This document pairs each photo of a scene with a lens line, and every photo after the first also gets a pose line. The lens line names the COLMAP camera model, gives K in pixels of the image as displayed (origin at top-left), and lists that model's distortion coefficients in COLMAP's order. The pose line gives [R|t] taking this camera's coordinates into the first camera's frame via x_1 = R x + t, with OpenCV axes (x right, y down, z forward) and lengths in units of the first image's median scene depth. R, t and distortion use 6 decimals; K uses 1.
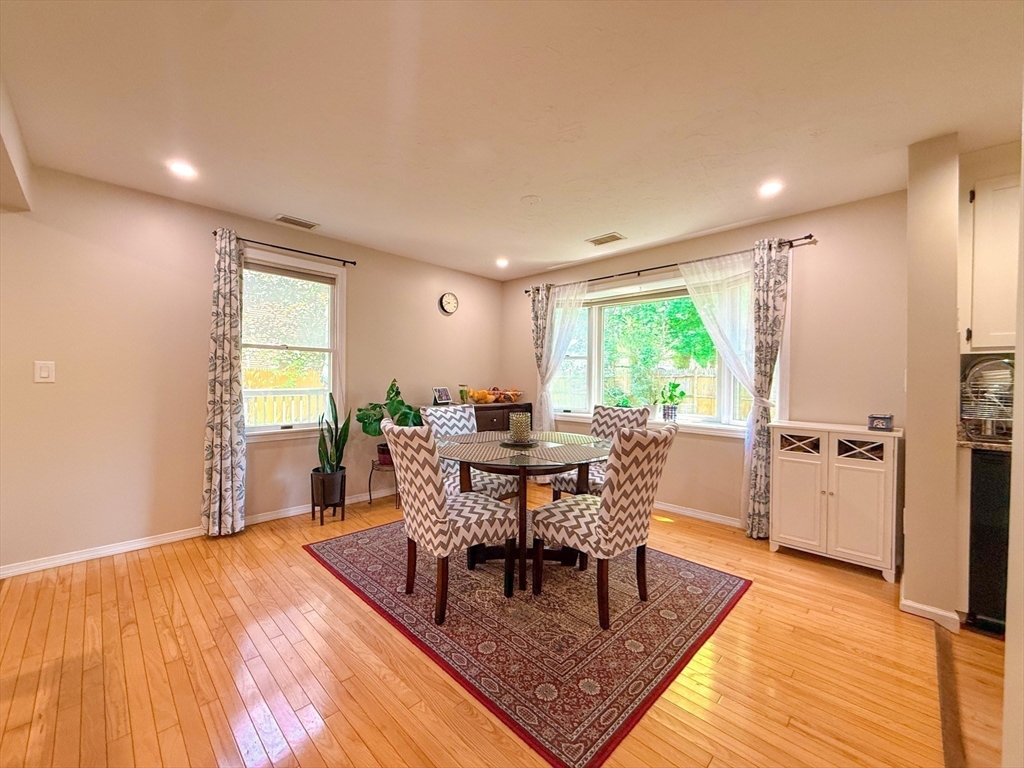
lens RADIAL K [[411.9, 0, 513.8], [0, 411.9, 380.5], [0, 0, 1]] dist [-0.003726, 0.000117]
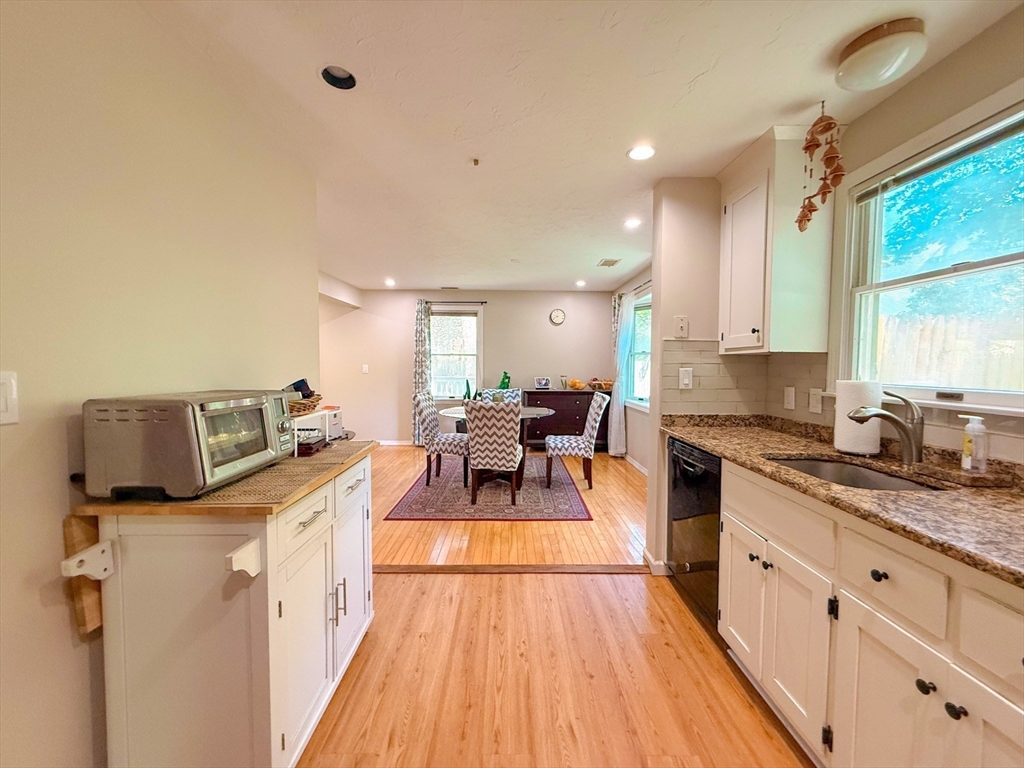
lens RADIAL K [[411.9, 0, 509.3], [0, 411.9, 384.2], [0, 0, 1]] dist [-0.003726, 0.000117]
pose [[0.697397, 0.025753, -0.716222, 1.070939], [0.002430, 0.999263, 0.038296, -0.019595], [0.716681, -0.028448, 0.696821, -0.128244]]
